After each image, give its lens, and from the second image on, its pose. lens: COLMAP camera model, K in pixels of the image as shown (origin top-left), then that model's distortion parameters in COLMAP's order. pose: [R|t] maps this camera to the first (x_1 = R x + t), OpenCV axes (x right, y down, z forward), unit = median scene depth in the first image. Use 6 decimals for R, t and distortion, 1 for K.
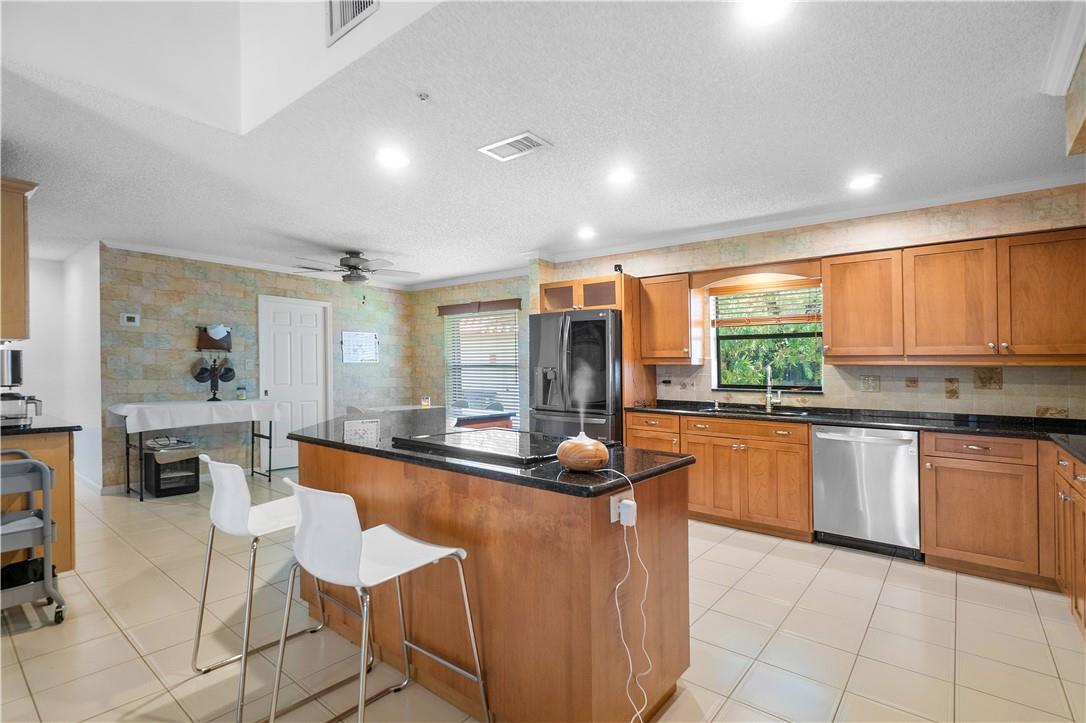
lens RADIAL K [[517.1, 0, 533.7], [0, 517.1, 361.3], [0, 0, 1]] dist [-0.002508, 0.000165]
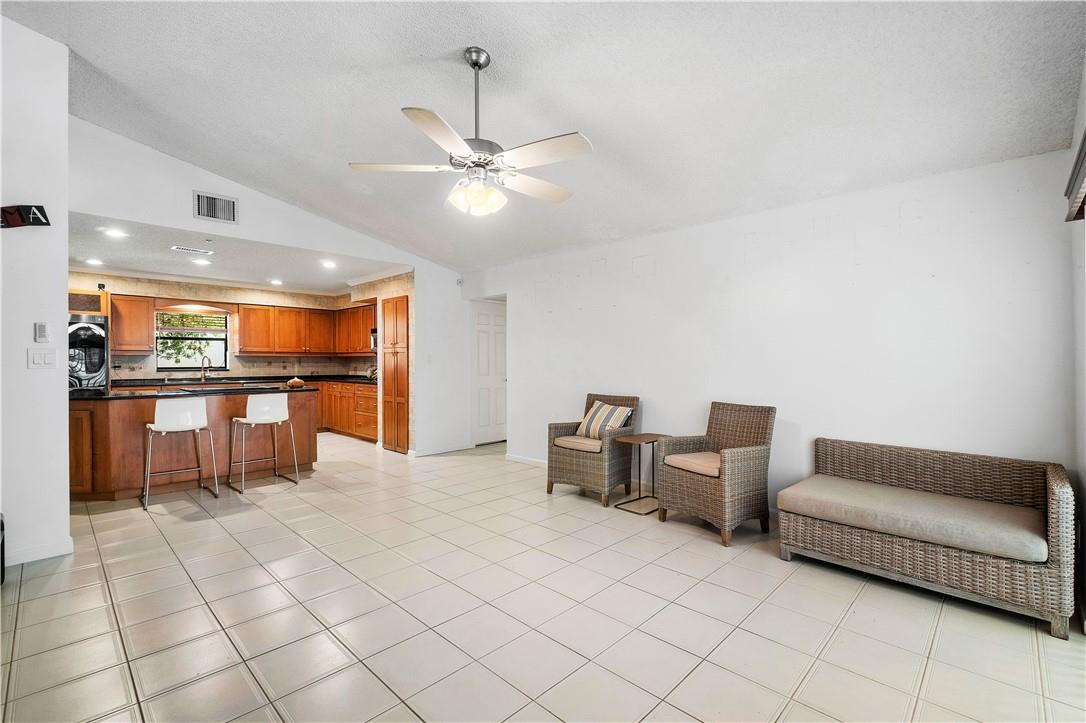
lens RADIAL K [[481.2, 0, 537.4], [0, 481.2, 364.9], [0, 0, 1]] dist [-0.004339, 0.001156]
pose [[0.085072, -0.017030, 0.996229, -1.139304], [-0.012195, 0.999761, 0.018132, -0.005418], [-0.996300, -0.013691, 0.084844, -0.321386]]
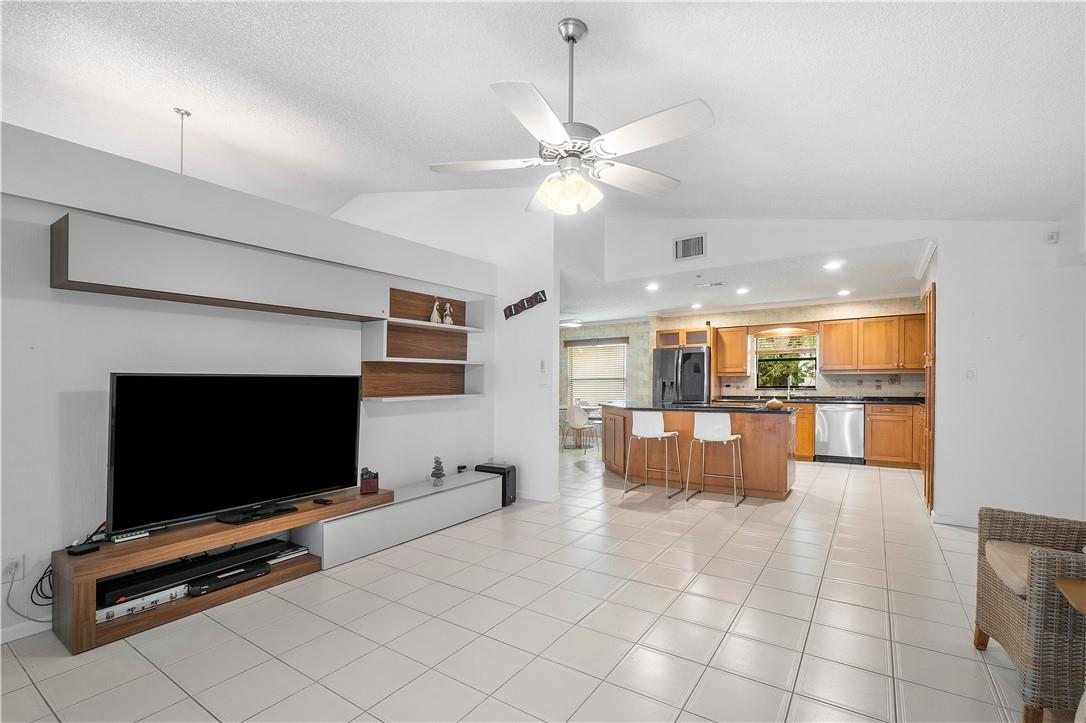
lens RADIAL K [[481.2, 0, 548.2], [0, 481.2, 404.4], [0, 0, 1]] dist [-0.004339, 0.001156]
pose [[0.994681, -0.024532, 0.100040, -0.626357], [0.018420, 0.997933, 0.061570, -0.011131], [-0.101344, -0.059400, 0.993077, -0.701954]]
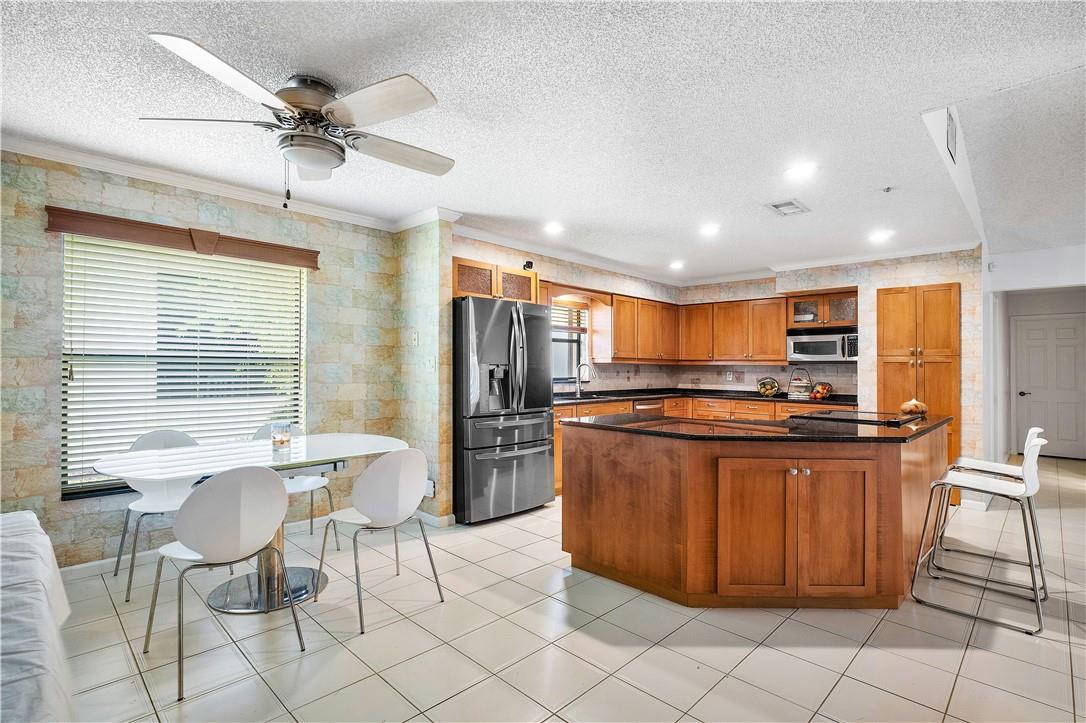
lens RADIAL K [[517.5, 0, 549.0], [0, 517.5, 356.8], [0, 0, 1]] dist [-0.002769, 0.000844]
pose [[0.079822, 0.011612, 0.996742, -0.909355], [-0.023291, 0.999681, -0.009781, 0.006970], [-0.996537, -0.022435, 0.080067, 0.964608]]
